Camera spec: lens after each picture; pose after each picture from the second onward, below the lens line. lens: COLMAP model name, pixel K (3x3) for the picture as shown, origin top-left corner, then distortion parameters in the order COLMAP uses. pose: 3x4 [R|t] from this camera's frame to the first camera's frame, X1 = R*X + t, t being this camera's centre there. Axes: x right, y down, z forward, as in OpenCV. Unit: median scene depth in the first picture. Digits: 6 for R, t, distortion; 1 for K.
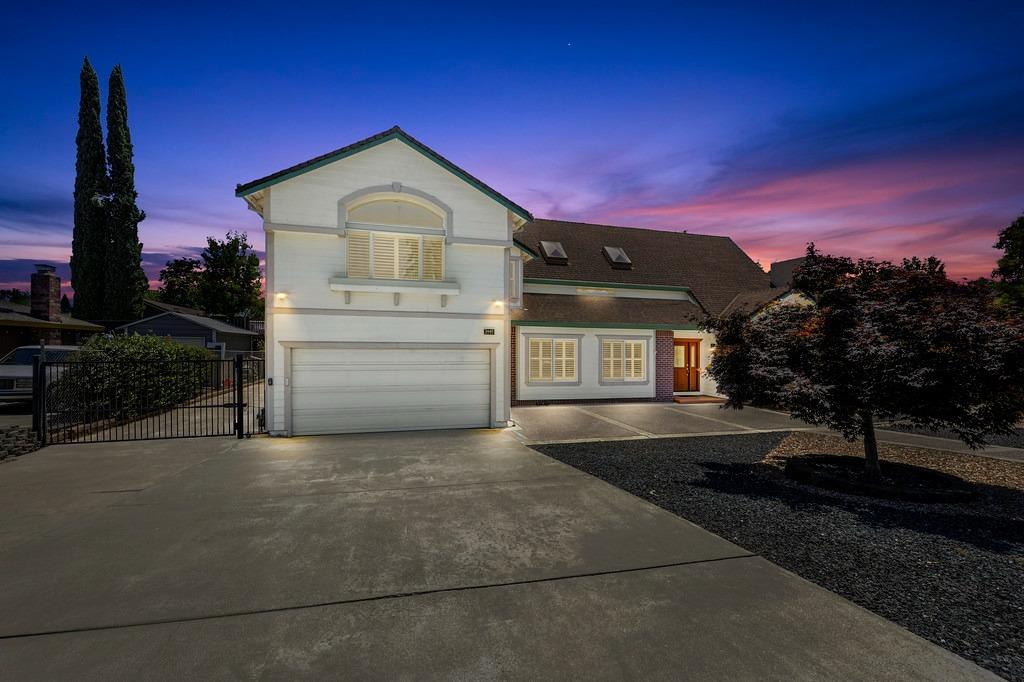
lens RADIAL K [[501.4, 0, 541.0], [0, 501.4, 360.5], [0, 0, 1]] dist [-0.010274, 0.003567]
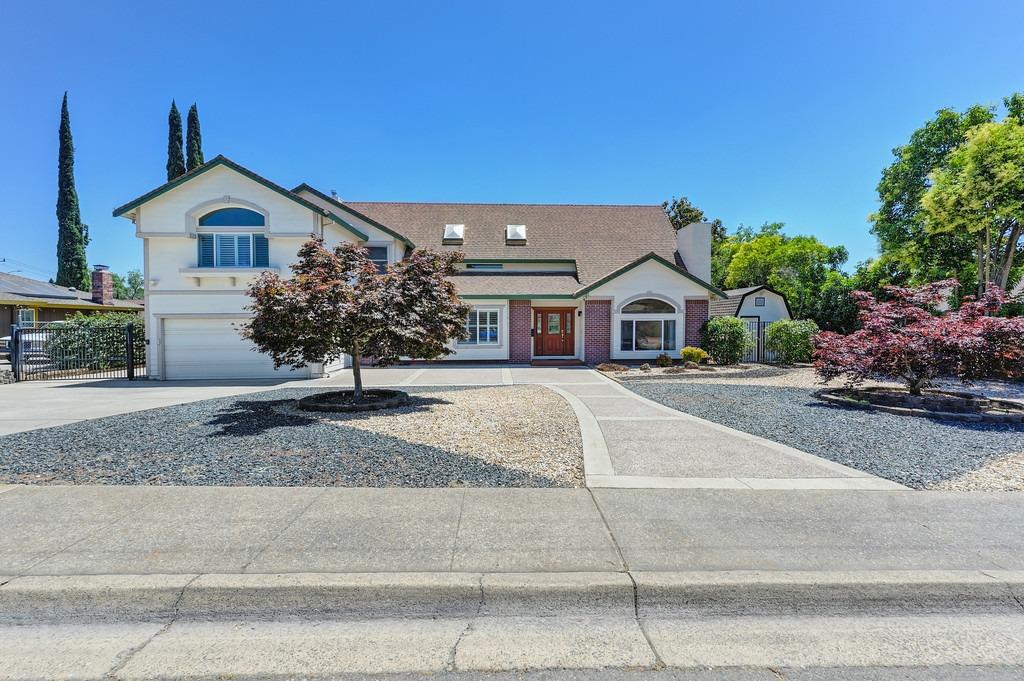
lens RADIAL K [[501.4, 0, 527.7], [0, 501.4, 344.3], [0, 0, 1]] dist [-0.010274, 0.003567]
pose [[0.968752, -0.004710, -0.247987, 0.536682], [0.008528, 0.999861, 0.014325, 0.023400], [0.247885, -0.015992, 0.968657, -0.076098]]
